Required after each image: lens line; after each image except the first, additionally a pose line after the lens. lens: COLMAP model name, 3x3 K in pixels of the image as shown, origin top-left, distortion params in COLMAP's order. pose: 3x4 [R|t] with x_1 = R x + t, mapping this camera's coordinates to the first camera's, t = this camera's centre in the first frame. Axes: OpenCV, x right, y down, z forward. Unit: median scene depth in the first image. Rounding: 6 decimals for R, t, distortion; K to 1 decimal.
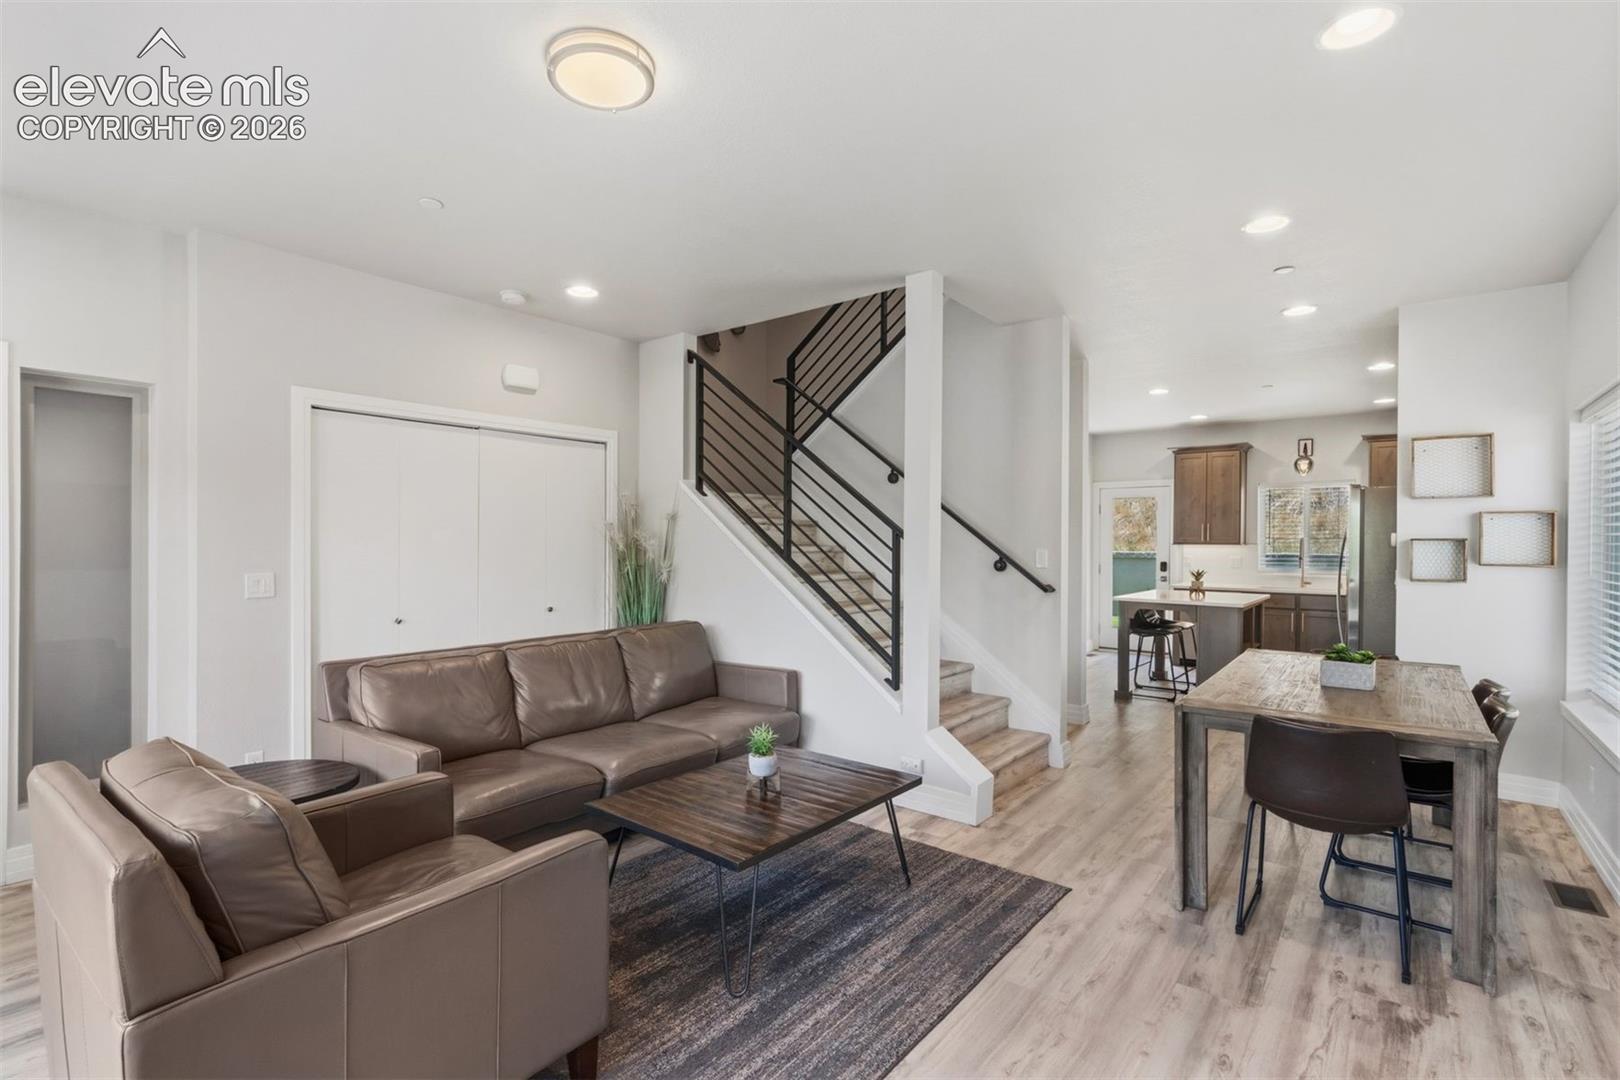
lens RADIAL K [[757.6, 0, 816.5], [0, 757.6, 547.8], [0, 0, 1]] dist [0.001644, -0.000357]
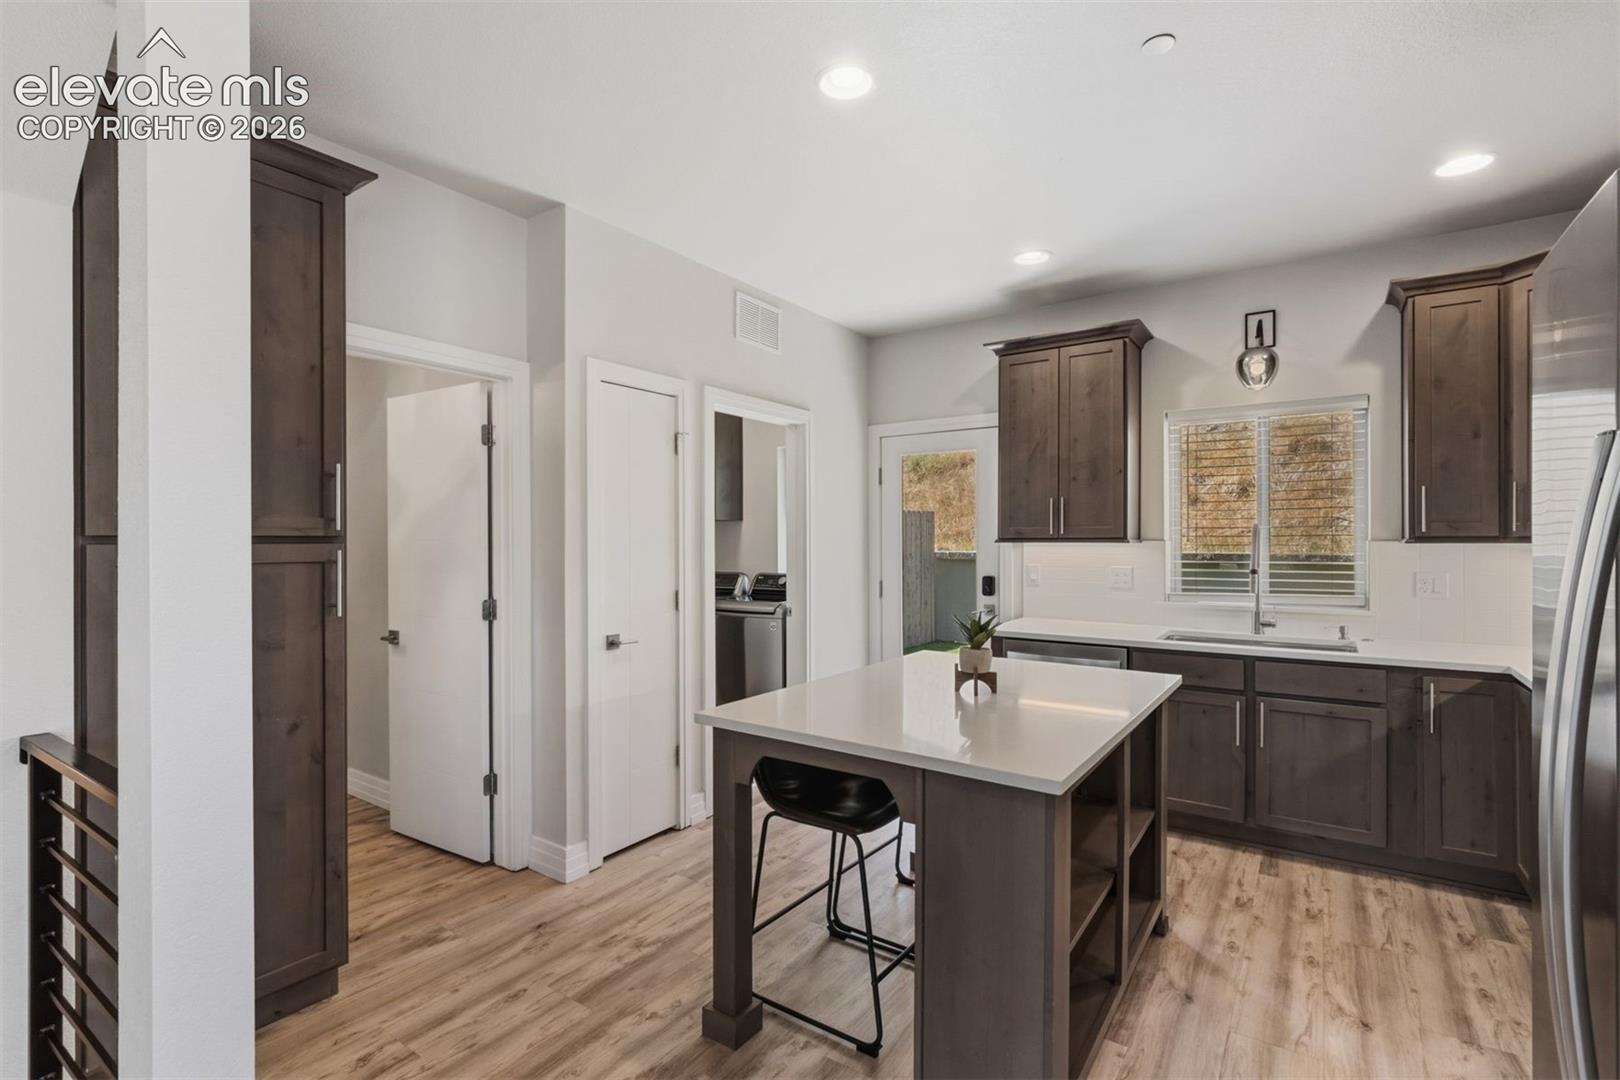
lens RADIAL K [[757.6, 0, 814.6], [0, 757.6, 530.1], [0, 0, 1]] dist [0.001644, -0.000357]
pose [[0.998862, -0.011277, 0.046333, 0.601369], [0.012092, 0.999776, -0.017356, -0.009039], [-0.046127, 0.017897, 0.998775, 0.948103]]
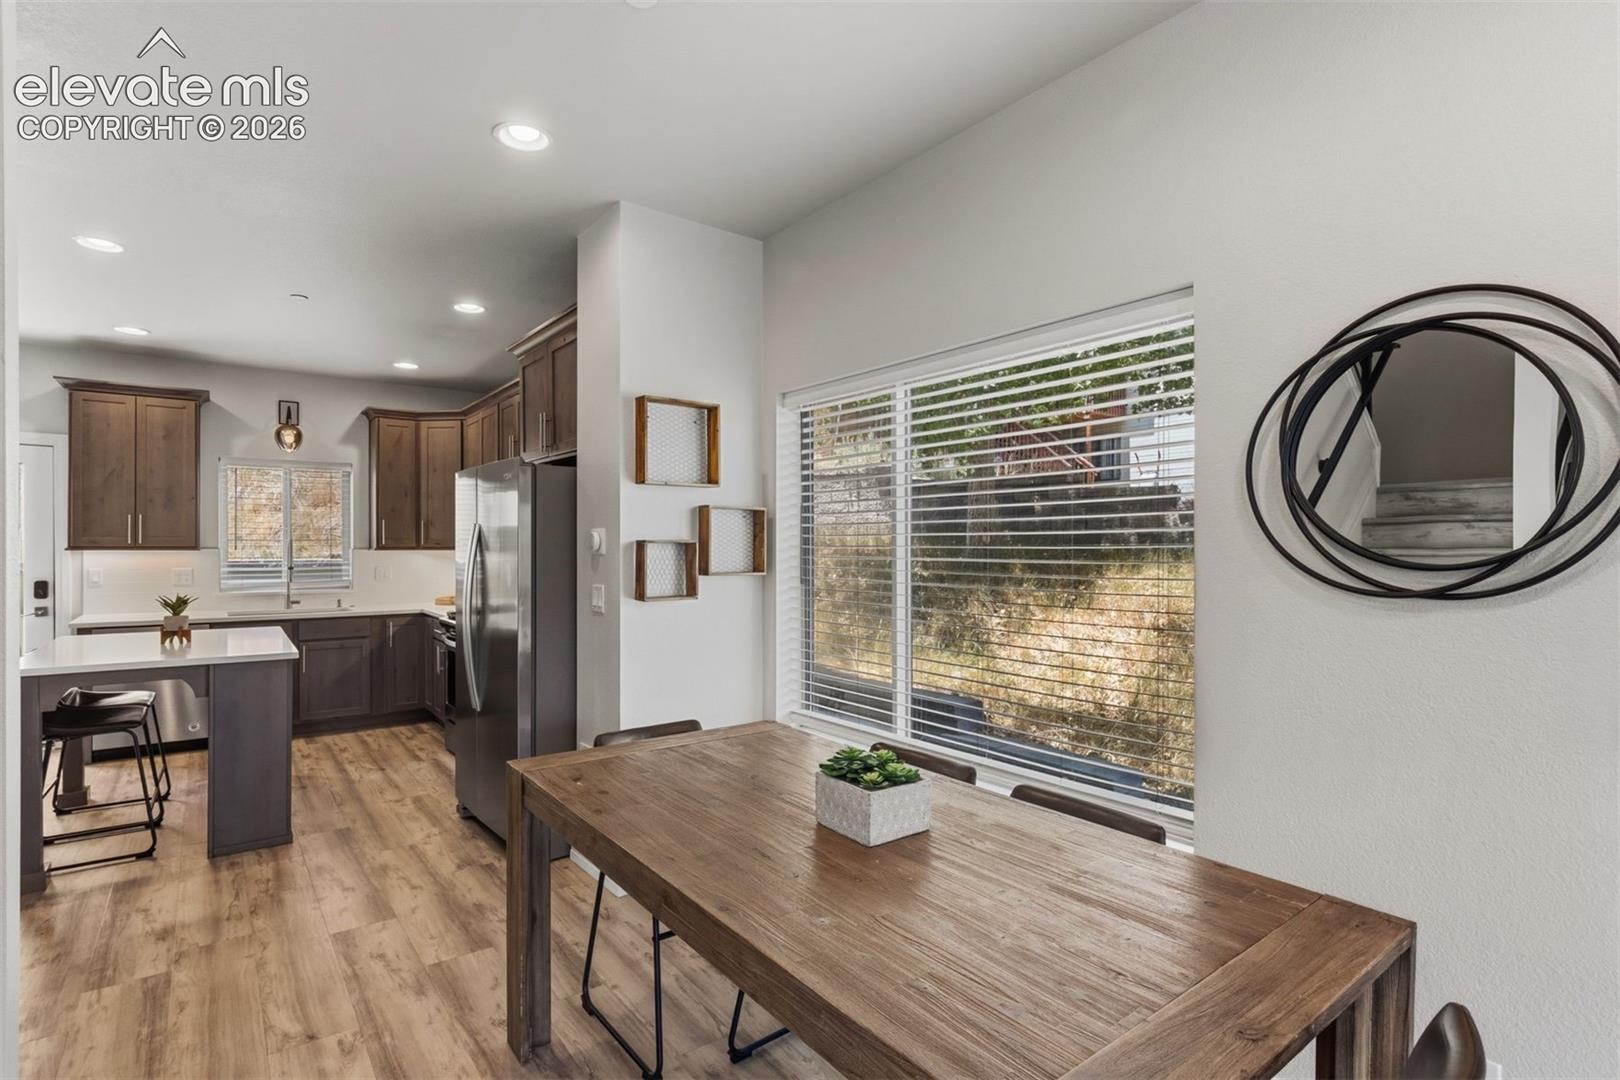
lens RADIAL K [[757.6, 0, 775.9], [0, 757.6, 554.2], [0, 0, 1]] dist [0.001644, -0.000357]
pose [[0.268189, -0.013443, 0.963273, 0.128404], [0.008442, 0.999897, 0.011604, -0.005405], [-0.963329, 0.005020, 0.268274, 0.624009]]
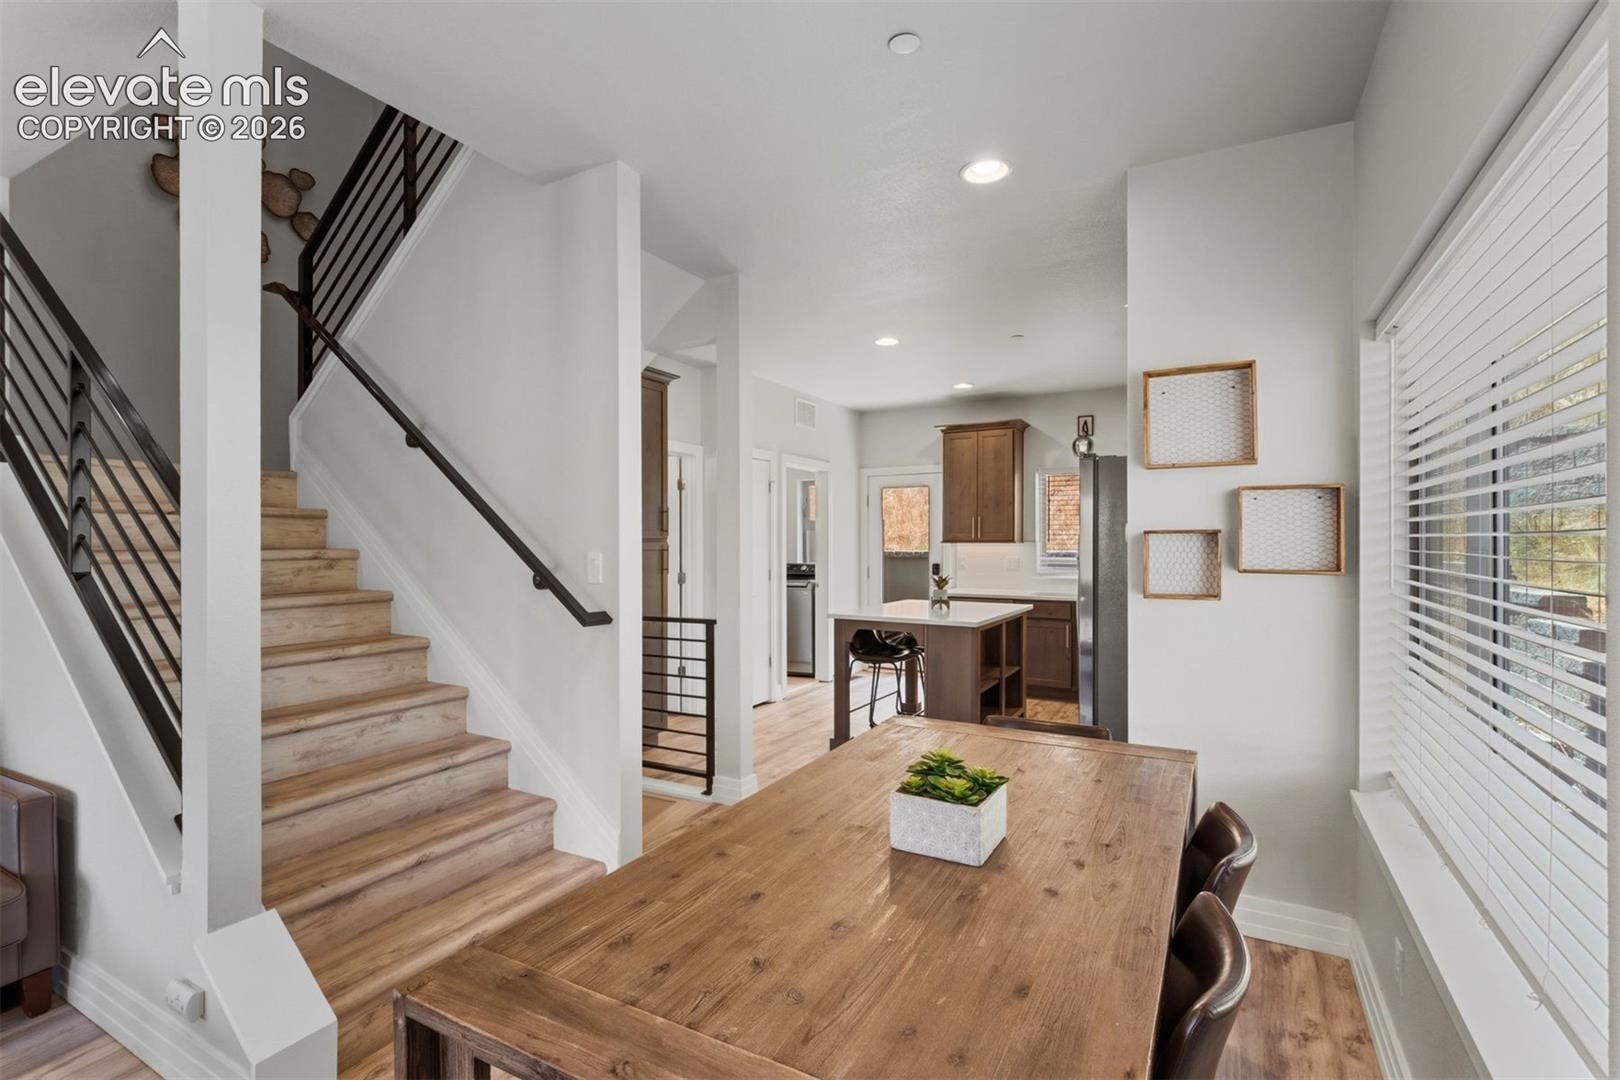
lens RADIAL K [[757.6, 0, 813.5], [0, 757.6, 552.9], [0, 0, 1]] dist [0.001644, -0.000357]
pose [[0.987768, -0.012561, 0.155424, 0.367855], [0.011598, 0.999908, 0.007100, -0.001055], [-0.155499, -0.005211, 0.987822, 0.370777]]
